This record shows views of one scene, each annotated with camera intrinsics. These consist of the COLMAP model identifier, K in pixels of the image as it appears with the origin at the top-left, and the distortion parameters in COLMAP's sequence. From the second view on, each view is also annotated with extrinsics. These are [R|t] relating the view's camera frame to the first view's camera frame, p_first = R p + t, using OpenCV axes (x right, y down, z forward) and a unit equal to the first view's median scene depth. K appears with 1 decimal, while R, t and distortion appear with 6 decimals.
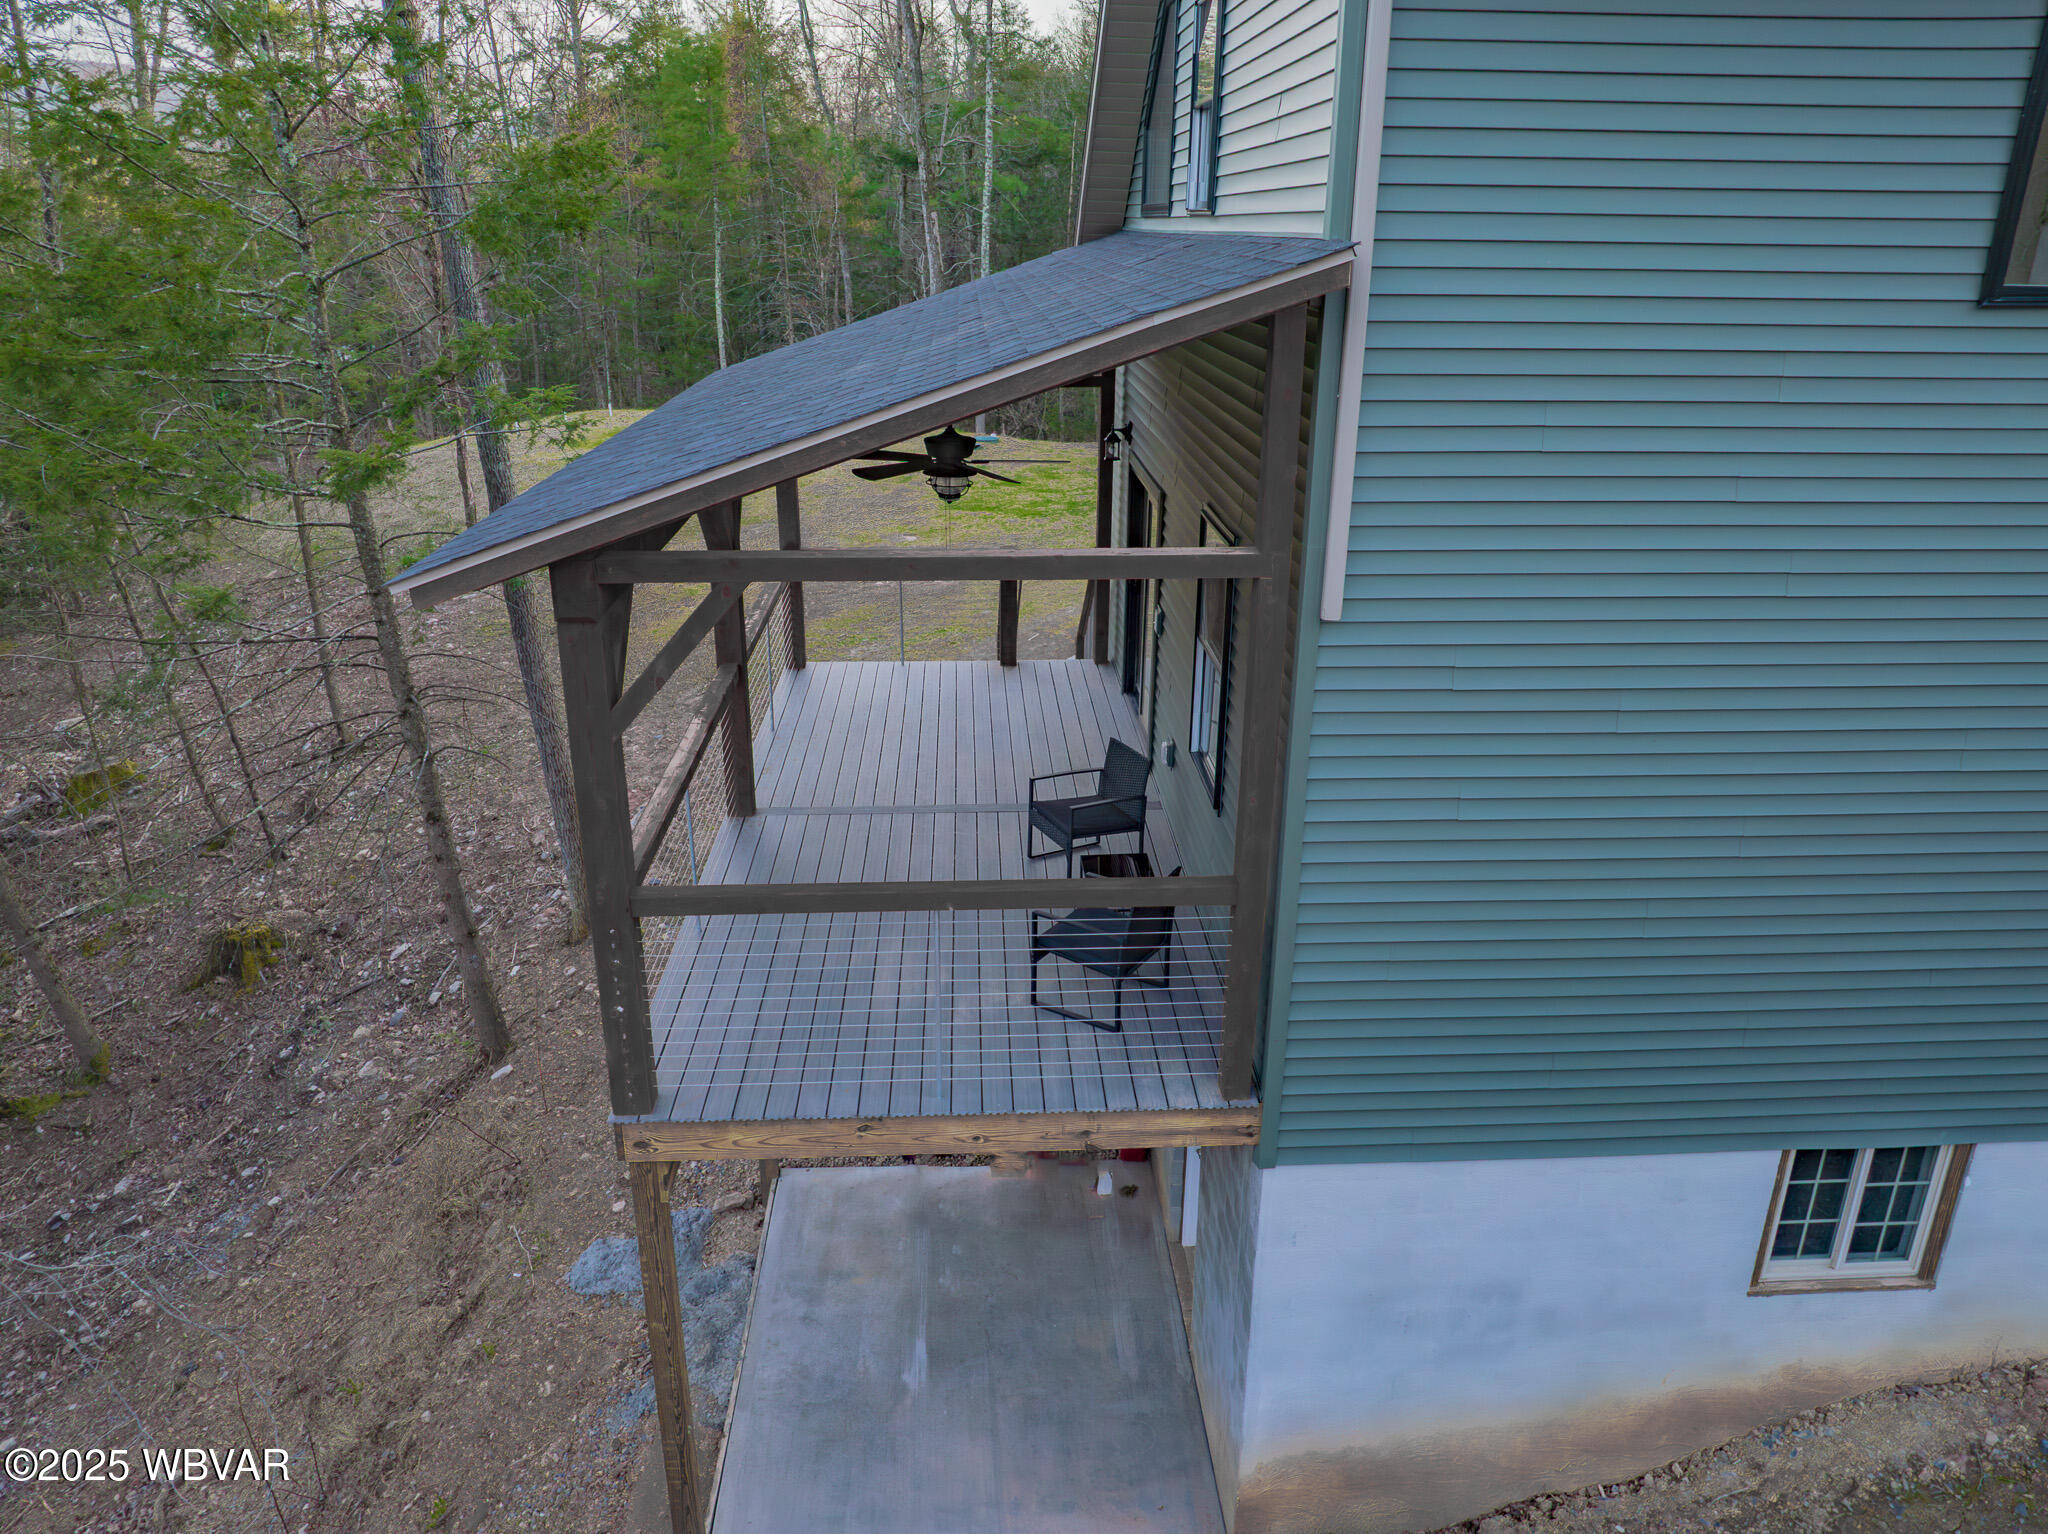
lens RADIAL K [[1454.0, 0, 1032.2], [0, 1454.0, 763.6], [0, 0, 1]] dist [-0.051191, 0.023363]
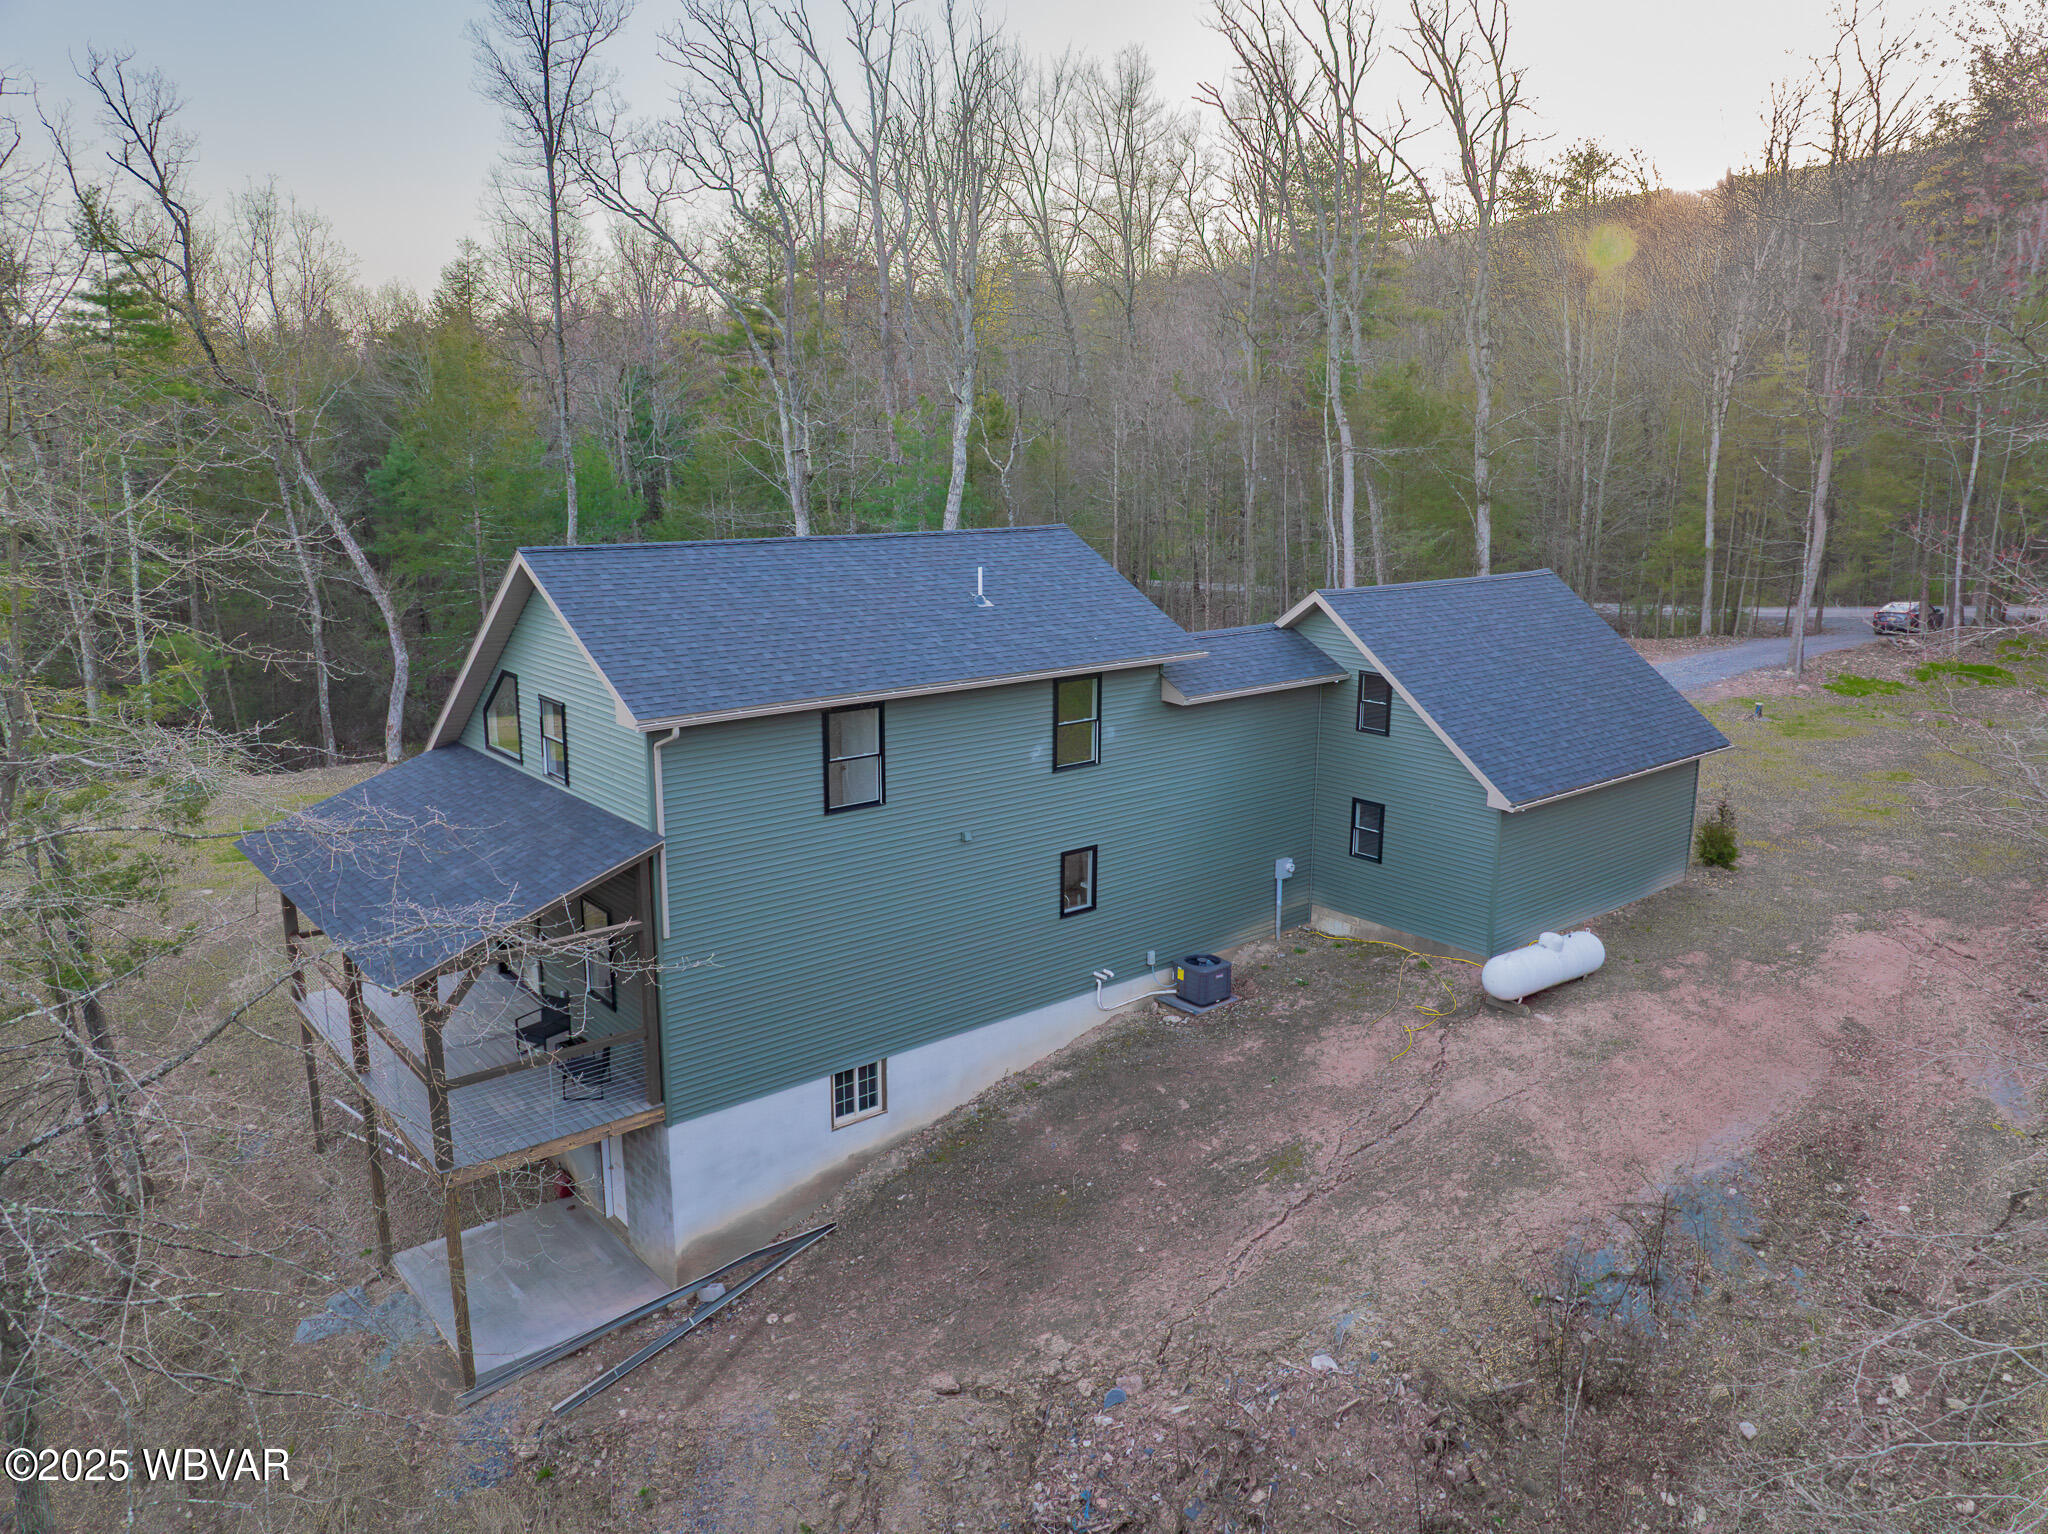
lens RADIAL K [[1454.0, 0, 1029.2], [0, 1454.0, 765.7], [0, 0, 1]] dist [-0.051191, 0.023363]
pose [[0.790955, -0.138748, 0.595935, -0.816860], [0.214647, 0.974975, -0.057892, -0.090736], [-0.572990, 0.173705, 0.800943, -1.684914]]
